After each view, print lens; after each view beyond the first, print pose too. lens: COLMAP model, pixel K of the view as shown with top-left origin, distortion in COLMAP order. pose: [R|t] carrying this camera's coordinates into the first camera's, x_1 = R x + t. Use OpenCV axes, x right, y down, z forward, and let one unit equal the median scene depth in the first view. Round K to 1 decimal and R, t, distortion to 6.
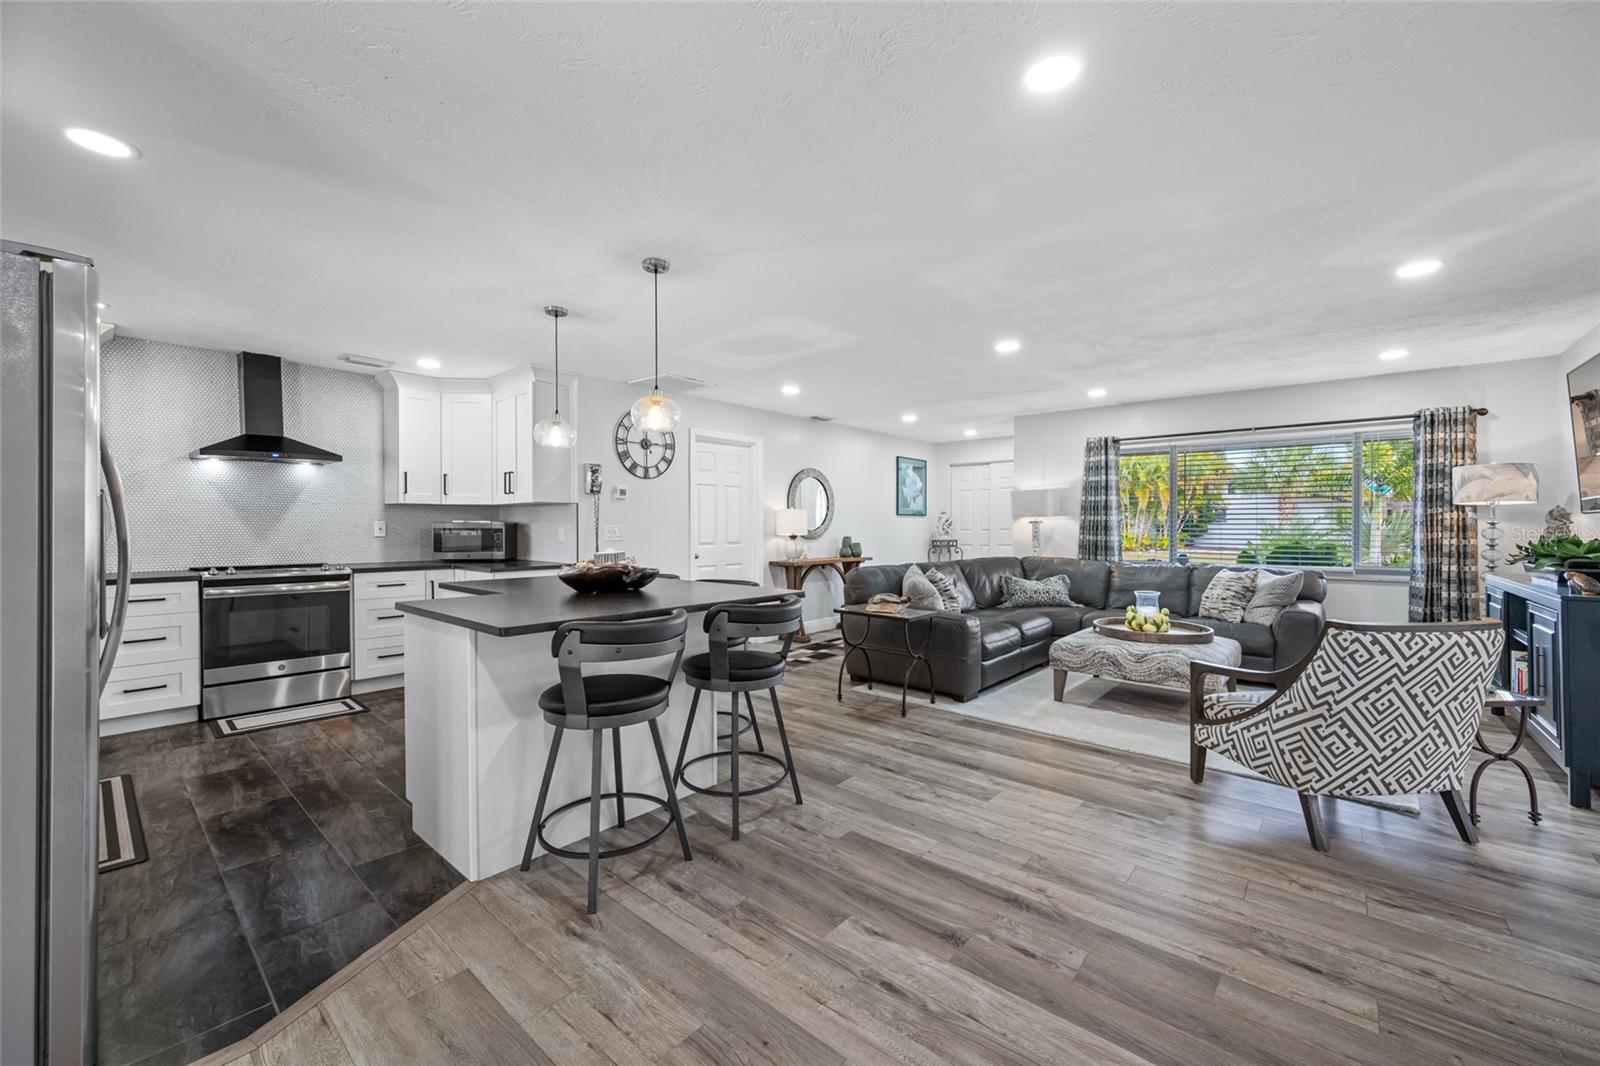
lens RADIAL K [[633.5, 0, 807.3], [0, 633.5, 524.6], [0, 0, 1]] dist [0.000531, -0.000169]
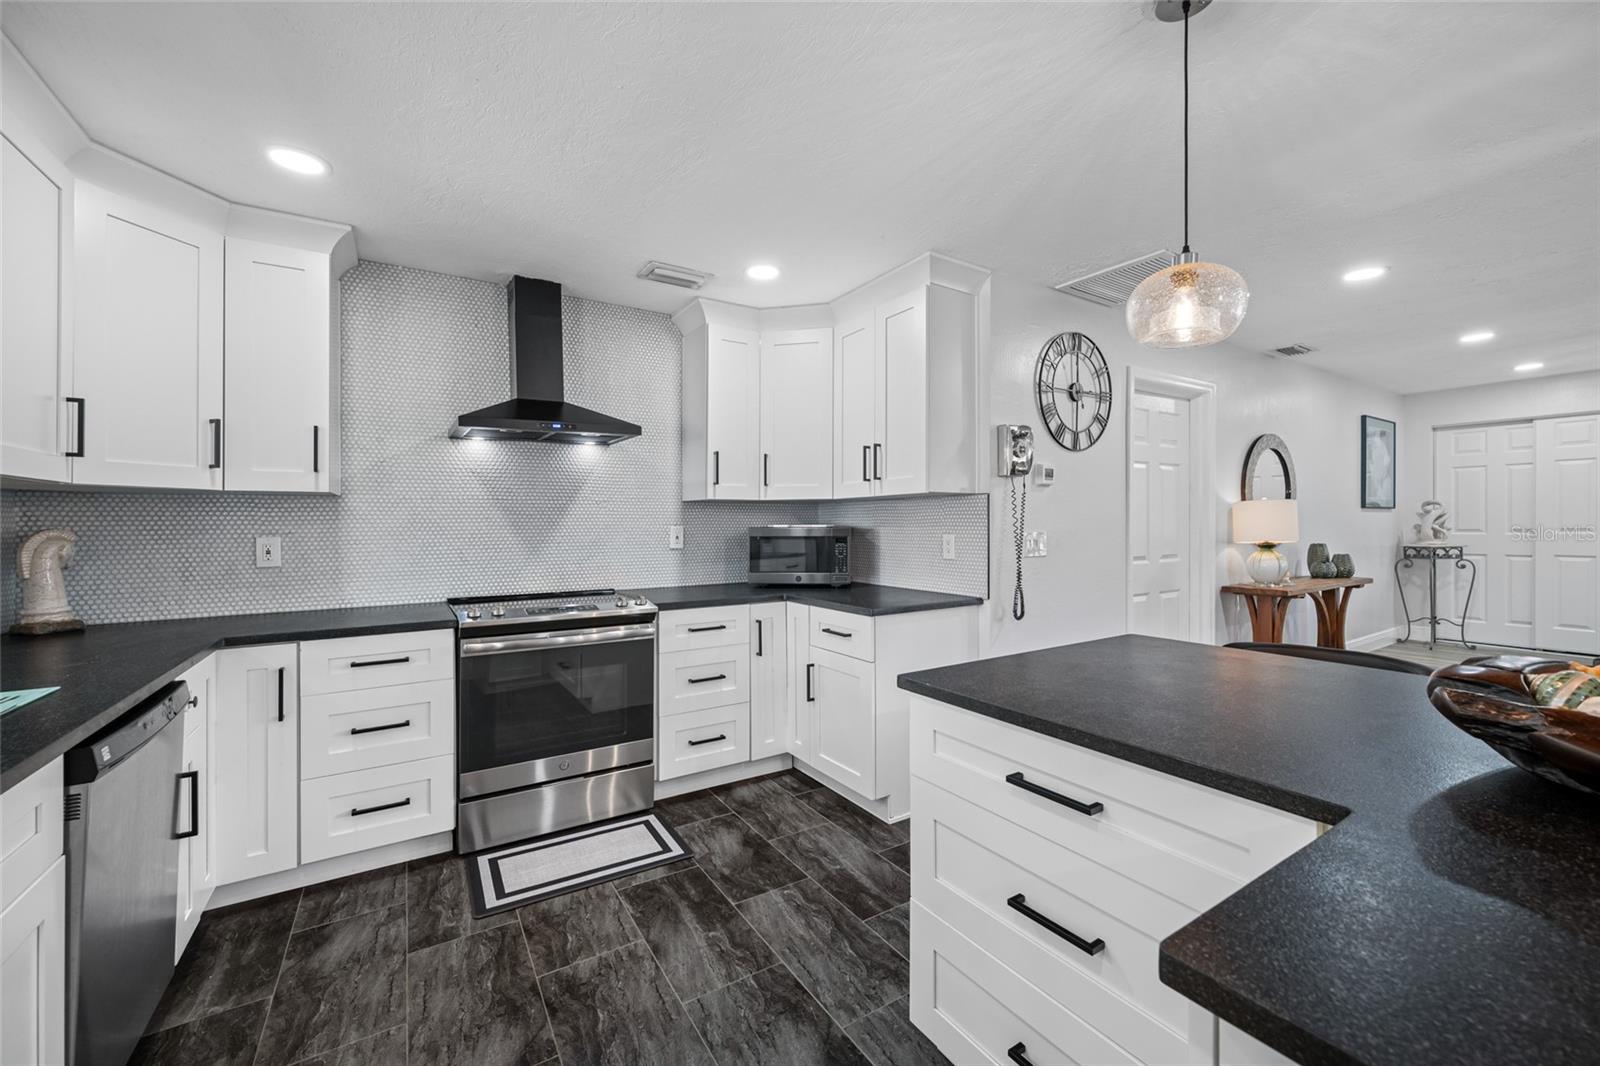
lens RADIAL K [[642.5, 0, 808.2], [0, 642.5, 504.1], [0, 0, 1]] dist [-0.000171, 0.000013]
pose [[0.958692, -0.016559, -0.283965, -0.402224], [0.008435, 0.999520, -0.029809, -0.008824], [0.284323, 0.026182, 0.958371, 0.441587]]
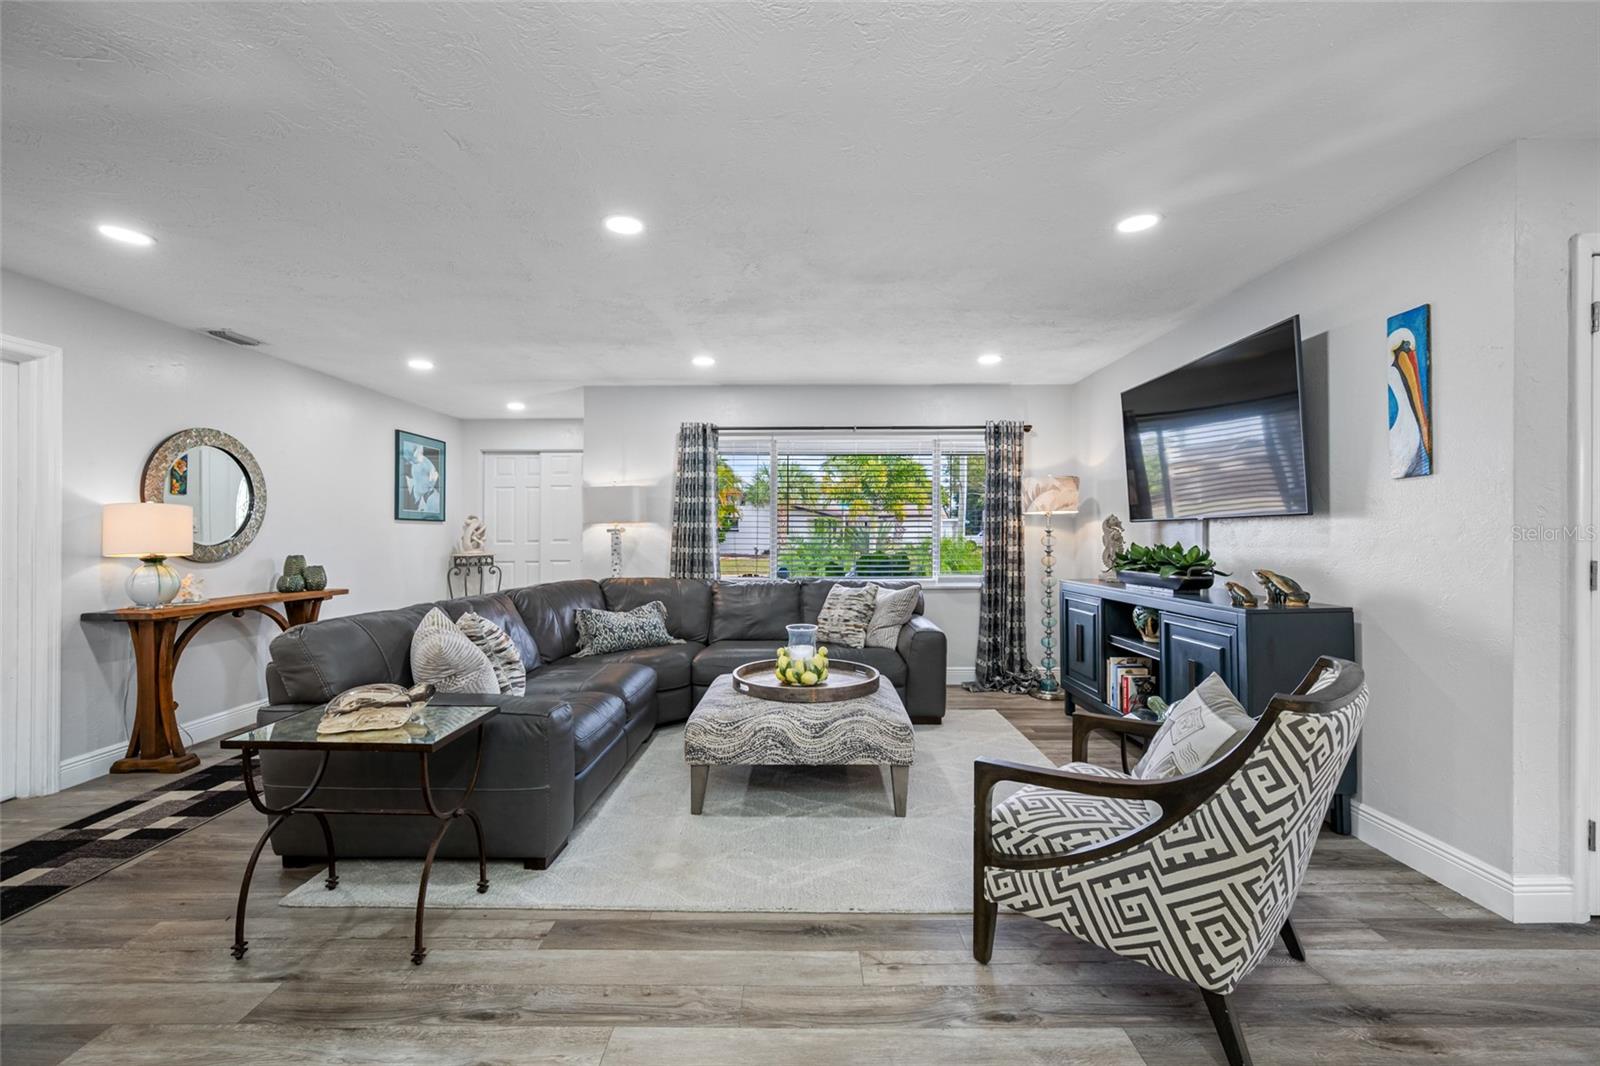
lens RADIAL K [[645.6, 0, 800.0], [0, 645.6, 533.0], [0, 0, 1]] dist [-0.001602, -0.000076]
pose [[0.763567, -0.001779, 0.645726, 0.059059], [0.003044, 0.999995, -0.000844, 0.000546], [-0.645721, 0.002610, 0.763569, 0.437051]]
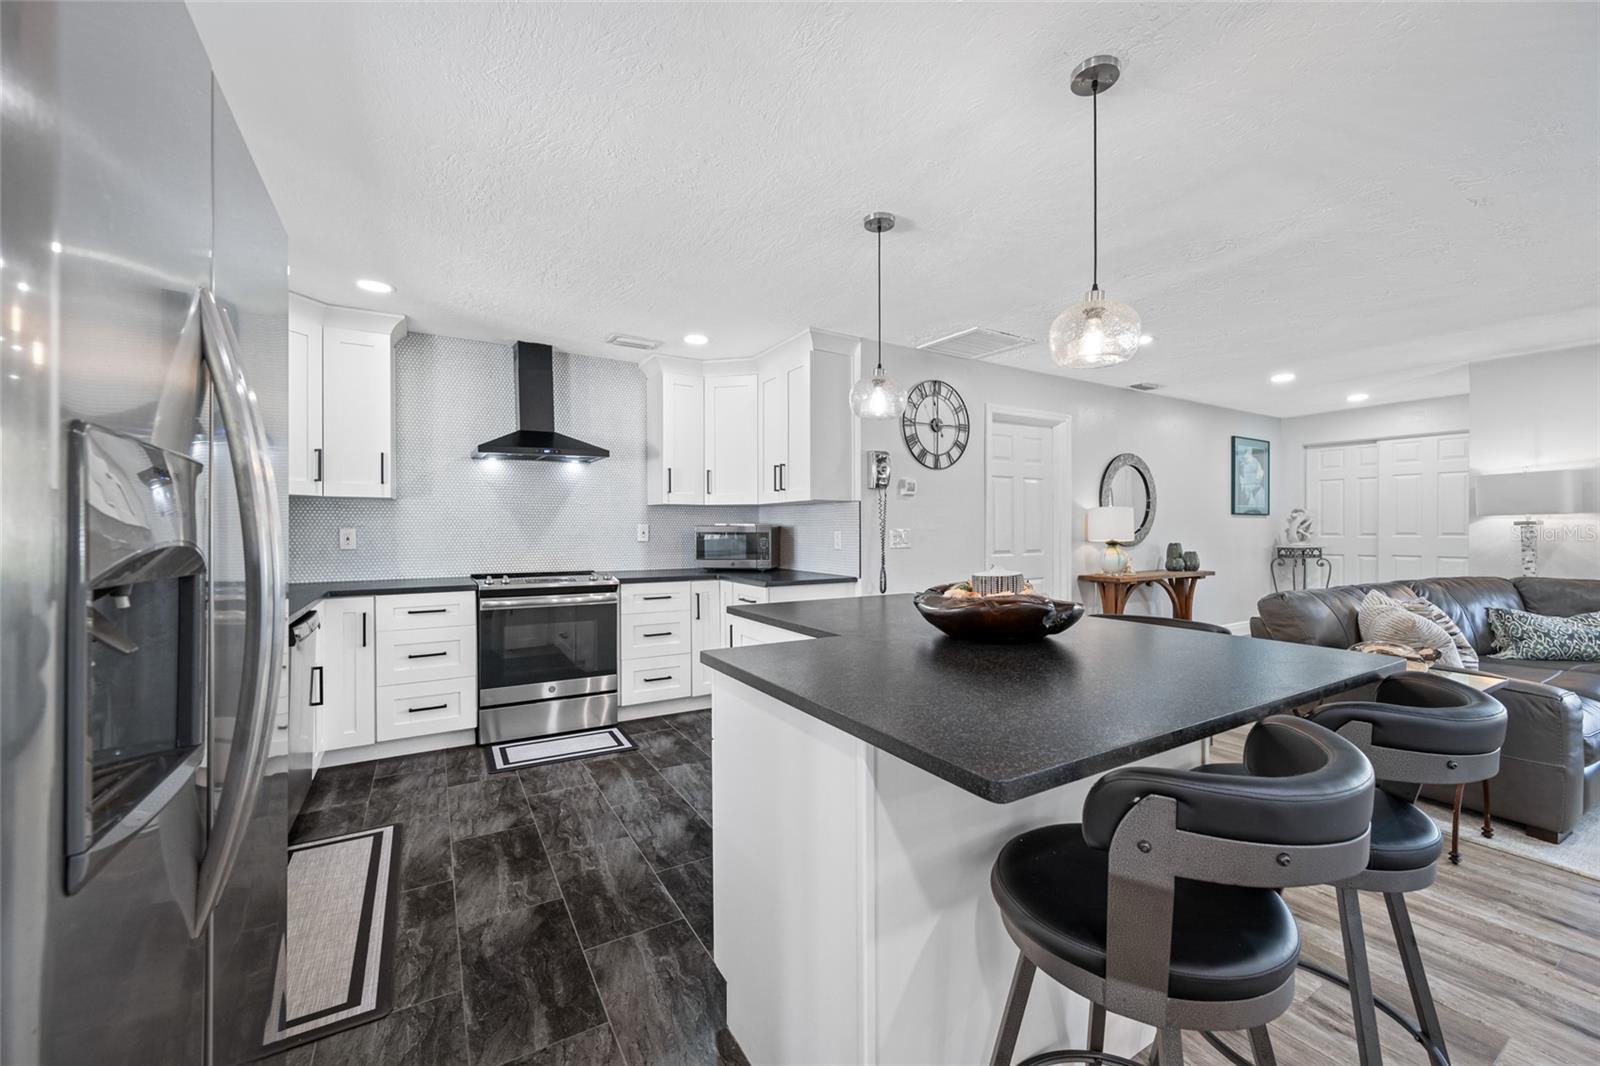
lens RADIAL K [[633.7, 0, 805.2], [0, 633.7, 521.6], [0, 0, 1]] dist [0.009377, -0.005454]
pose [[0.951057, -0.004604, -0.308981, -0.207050], [0.001687, 0.999951, -0.009707, -0.000272], [0.309011, 0.008711, 0.951019, 0.250500]]
